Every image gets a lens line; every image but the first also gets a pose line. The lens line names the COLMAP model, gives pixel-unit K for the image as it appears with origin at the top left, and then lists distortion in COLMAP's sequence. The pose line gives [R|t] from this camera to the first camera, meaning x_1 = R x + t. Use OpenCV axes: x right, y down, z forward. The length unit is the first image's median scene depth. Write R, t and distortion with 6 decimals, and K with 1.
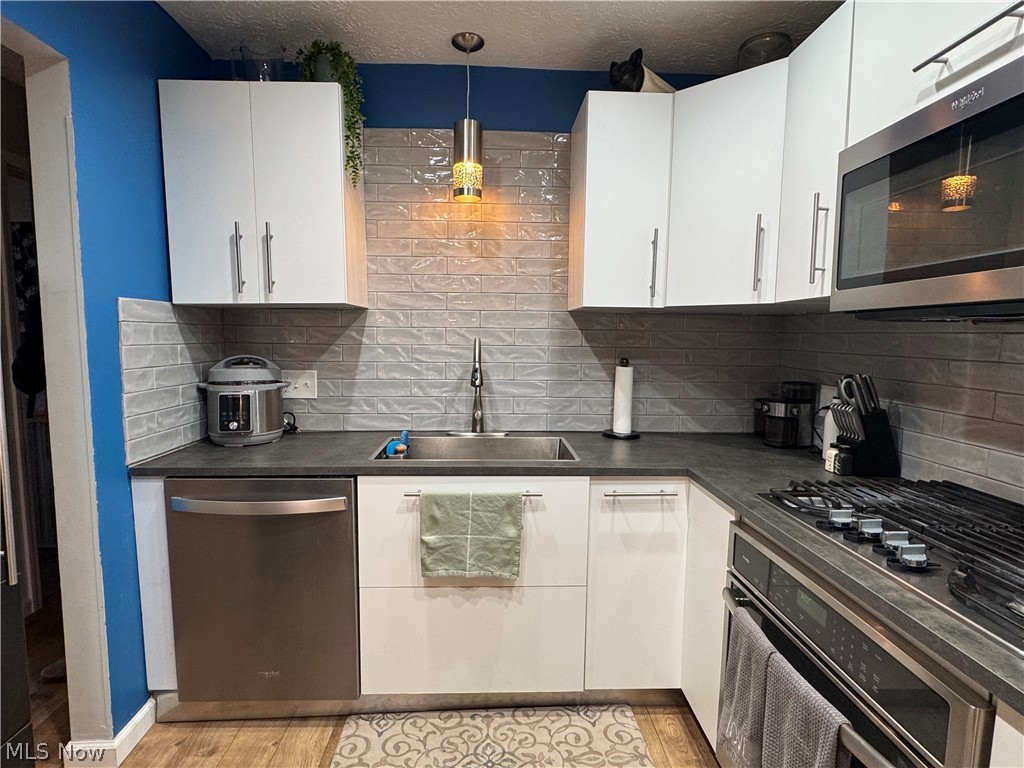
lens RADIAL K [[548.4, 0, 507.2], [0, 548.4, 386.0], [0, 0, 1]] dist [-0.000905, 0.000247]
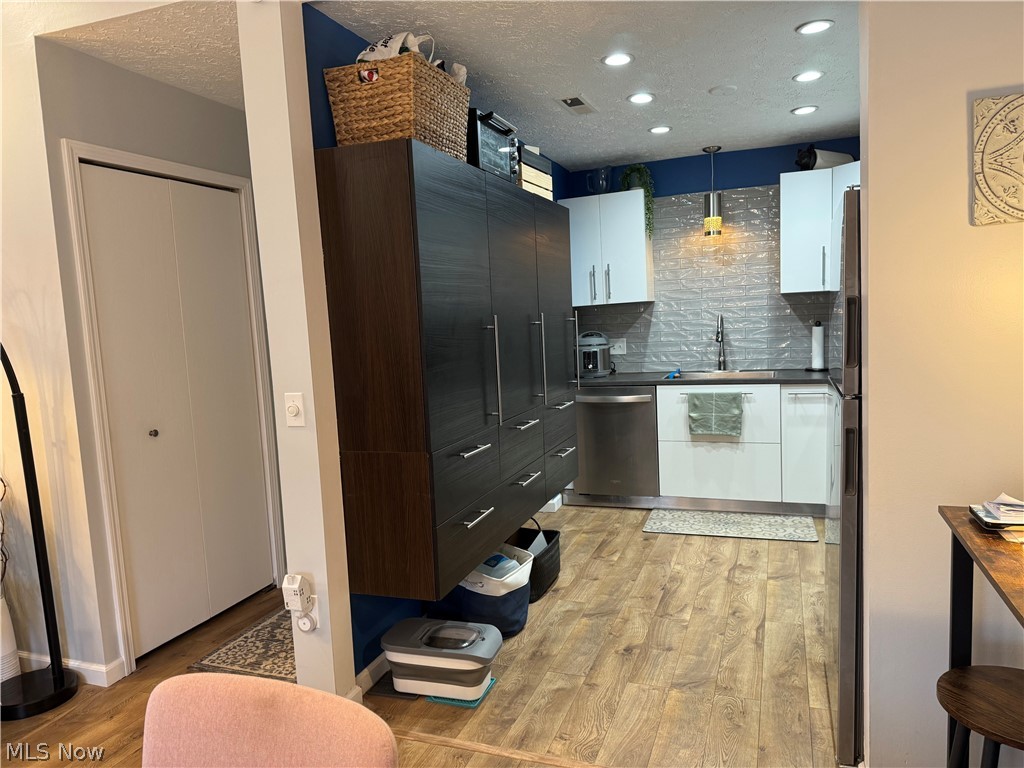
lens RADIAL K [[712.5, 0, 500.1], [0, 712.5, 396.2], [0, 0, 1]] dist [0.068006, -0.083491]
pose [[0.920453, -0.013423, -0.390622, 0.219388], [0.023519, 0.999501, 0.021074, 0.125202], [0.390145, -0.028585, 0.920310, -1.598819]]
